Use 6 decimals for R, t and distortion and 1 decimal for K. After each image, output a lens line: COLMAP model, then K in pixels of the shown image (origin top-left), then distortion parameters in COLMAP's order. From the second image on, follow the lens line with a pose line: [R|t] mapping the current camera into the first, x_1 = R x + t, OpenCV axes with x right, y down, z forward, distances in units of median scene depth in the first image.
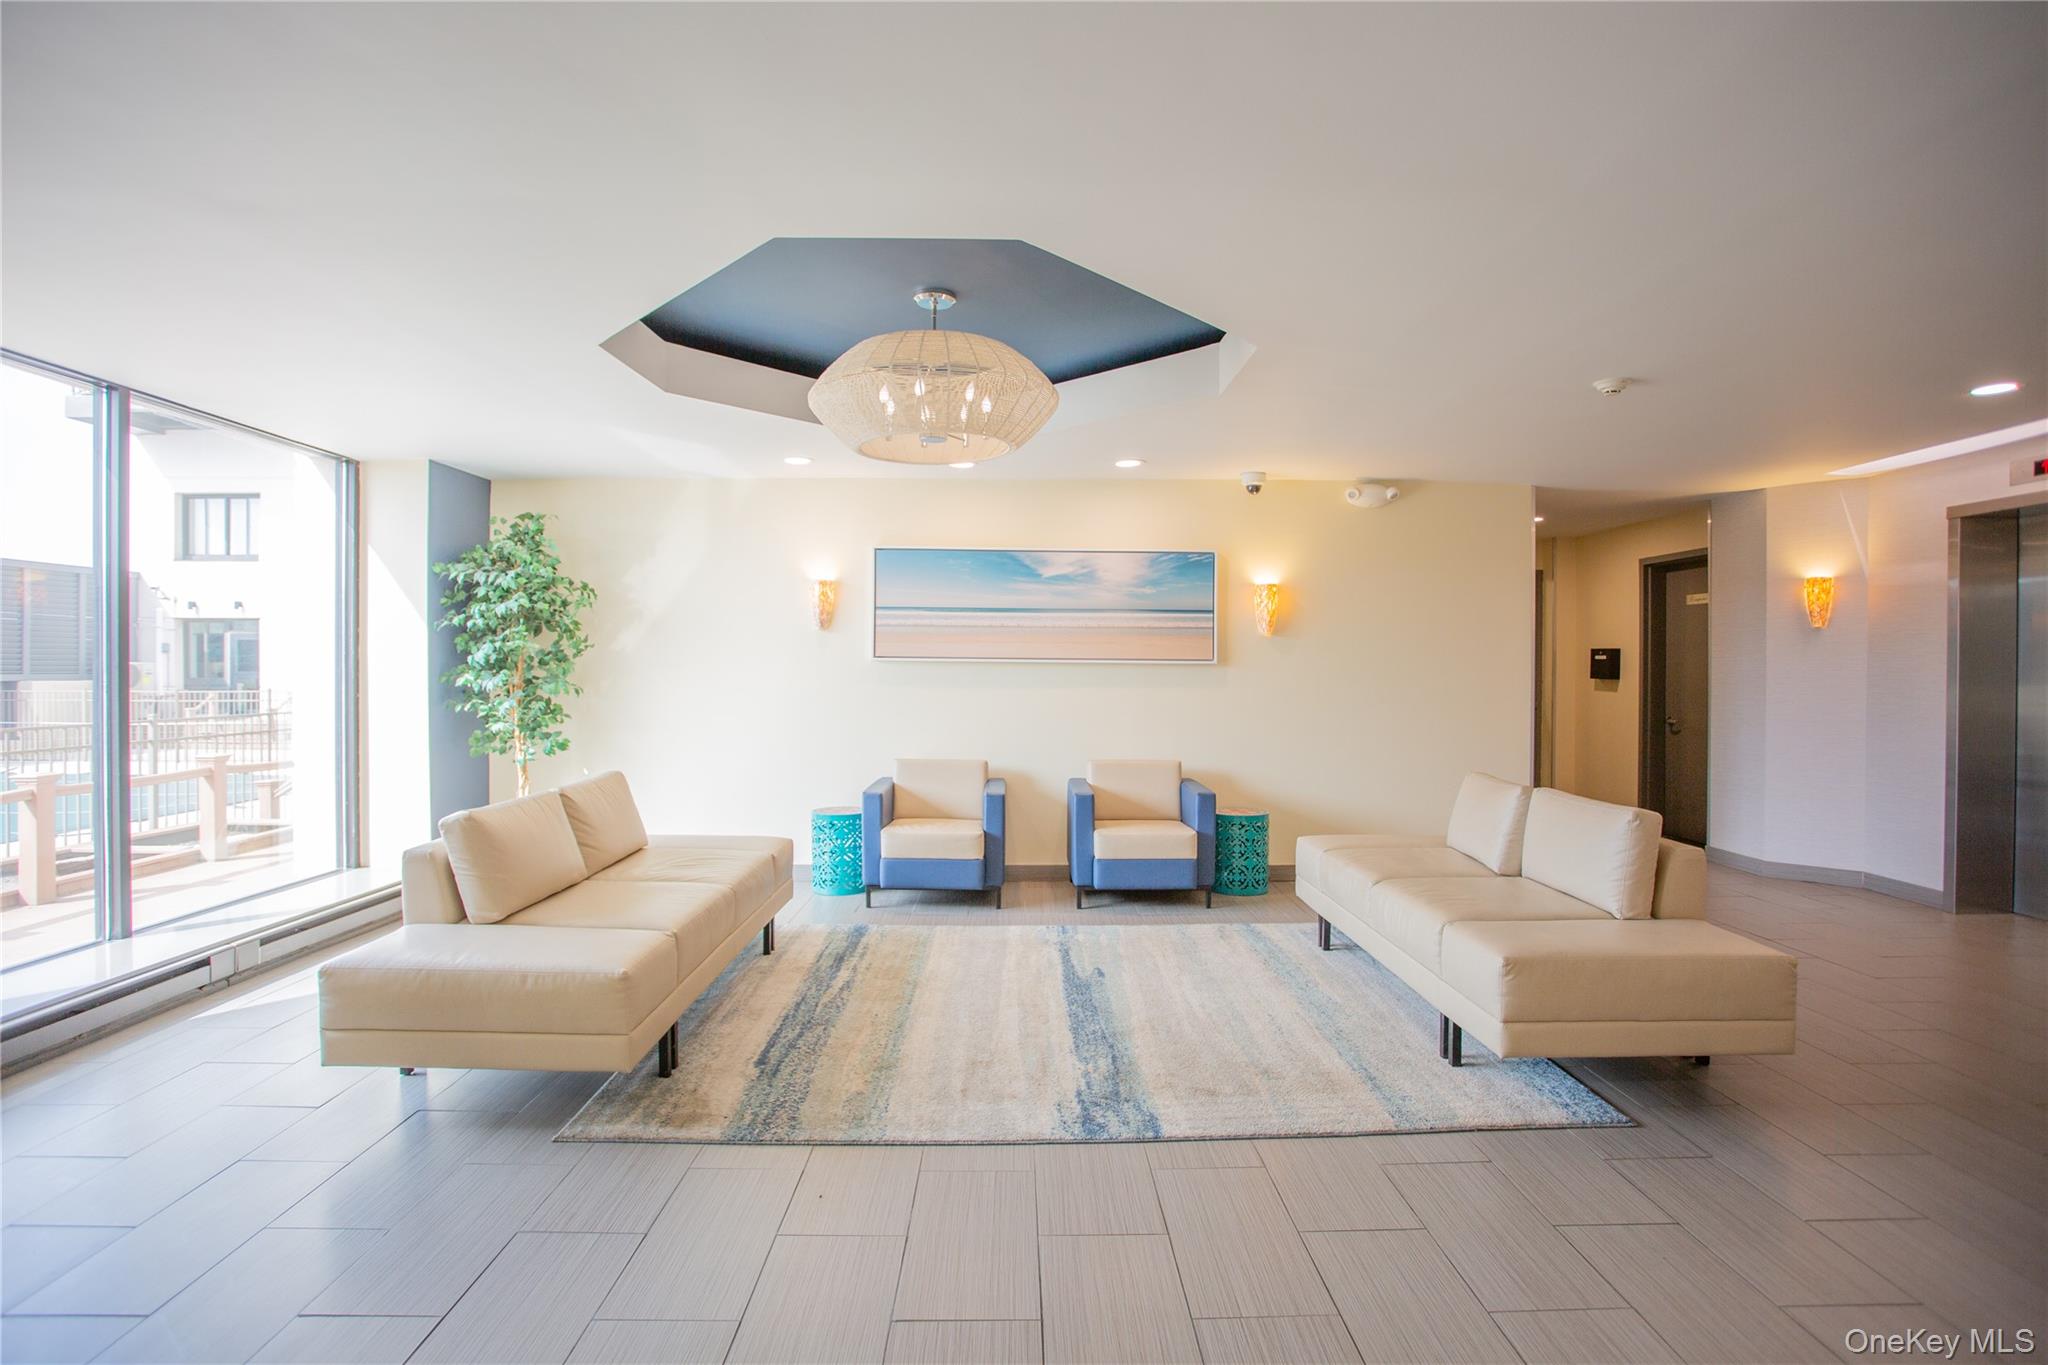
lens RADIAL K [[1001.3, 0, 1021.2], [0, 1001.3, 677.7], [0, 0, 1]] dist [-0.088806, 0.049125]
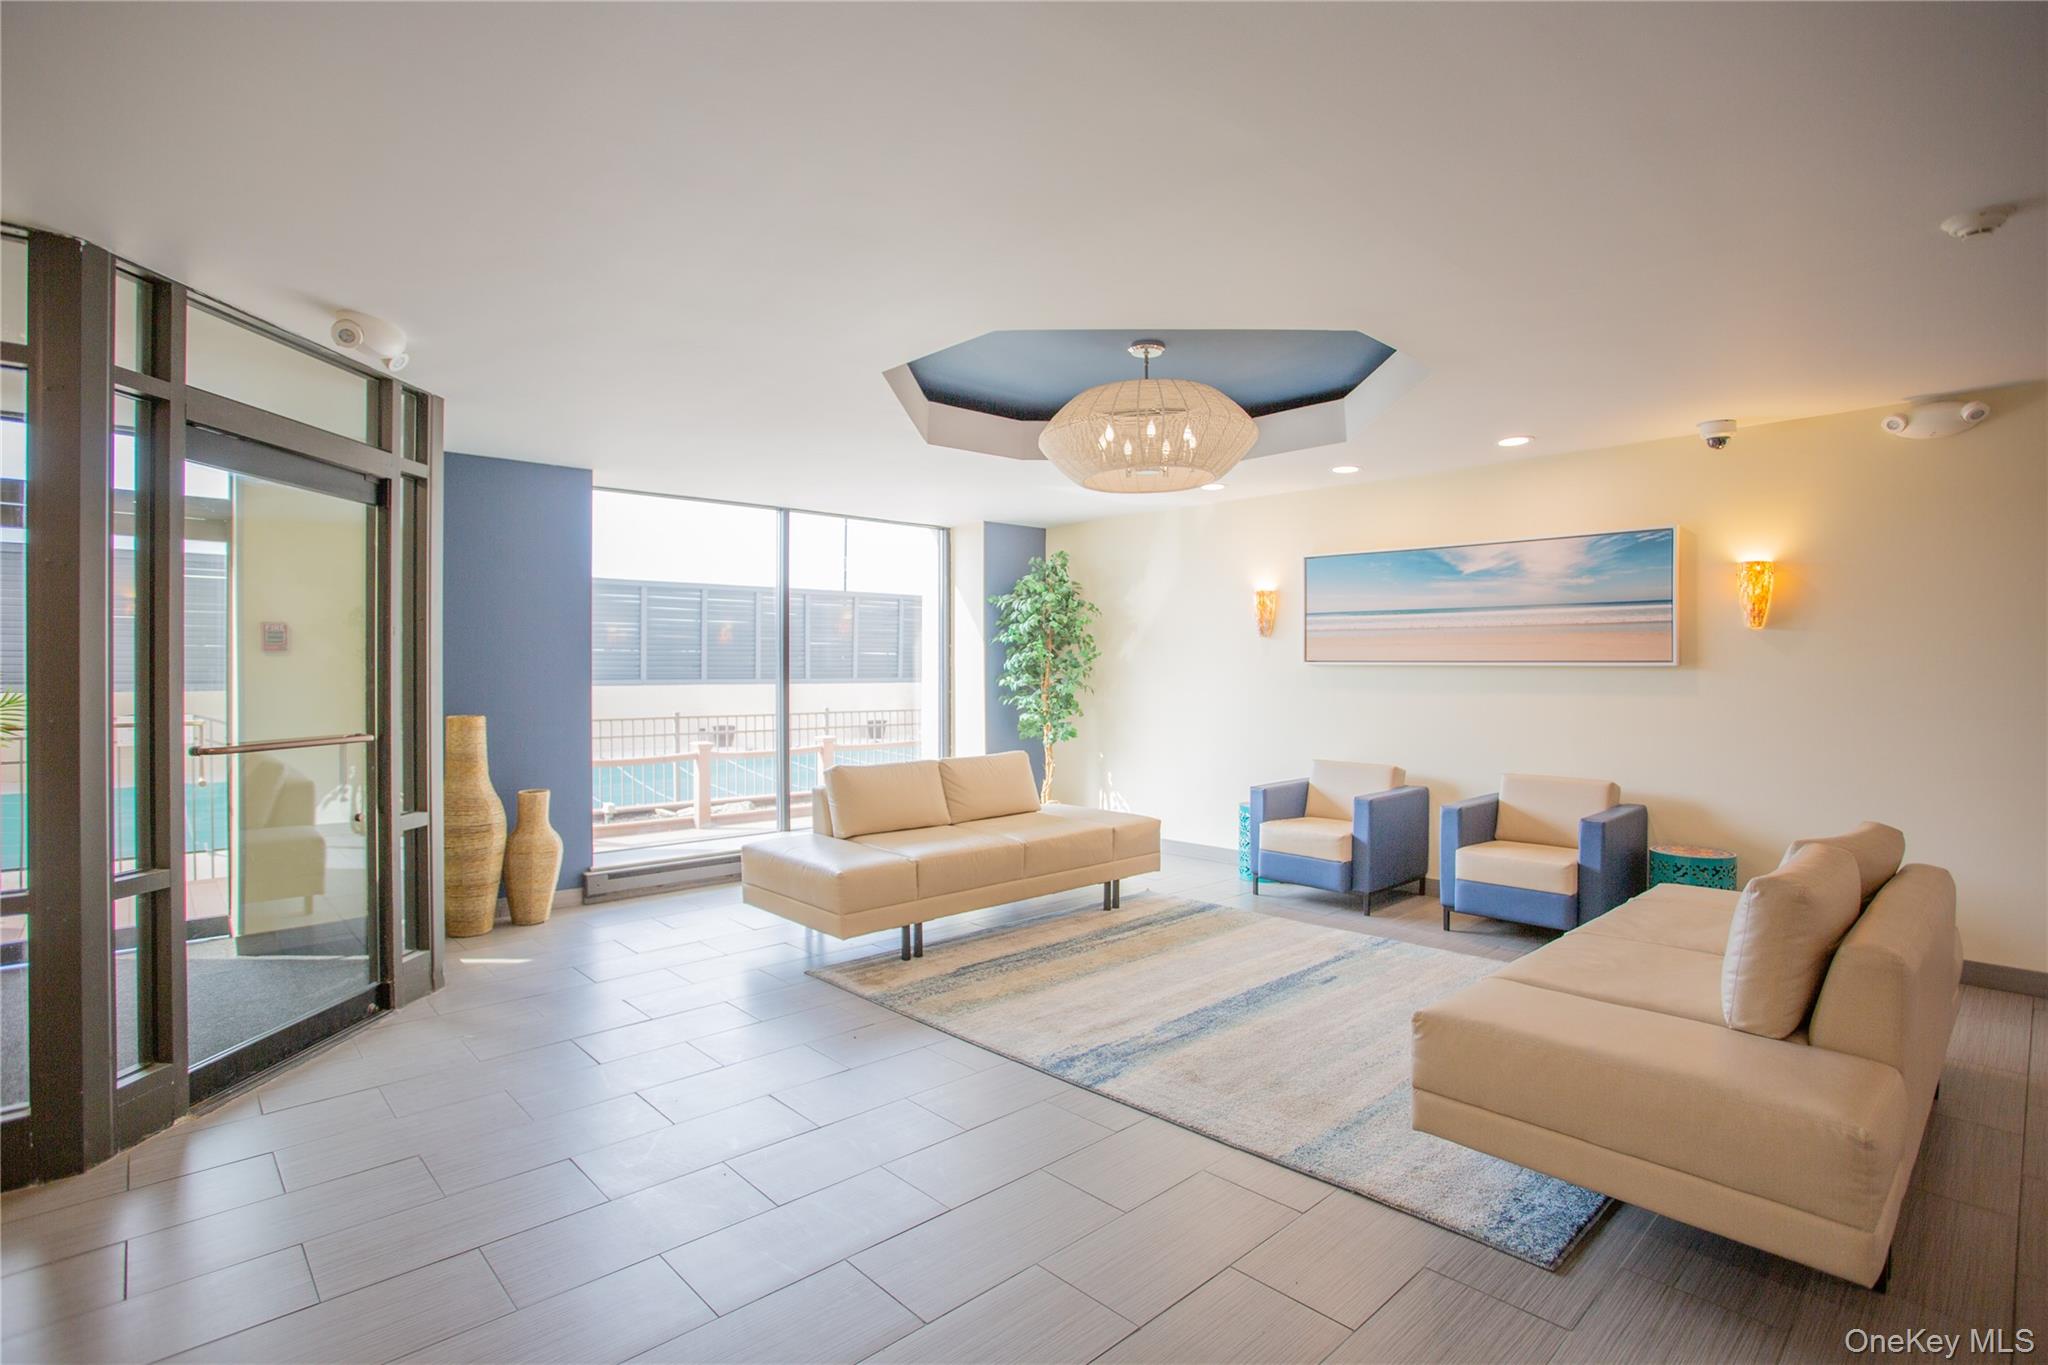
lens RADIAL K [[1002.4, 0, 1016.6], [0, 1002.4, 672.8], [0, 0, 1]] dist [-0.075308, 0.032463]
pose [[0.668498, -0.001481, -0.743713, 0.477371], [-0.002685, 0.999987, -0.004405, -0.003596], [0.743709, 0.004941, 0.668485, 0.084964]]
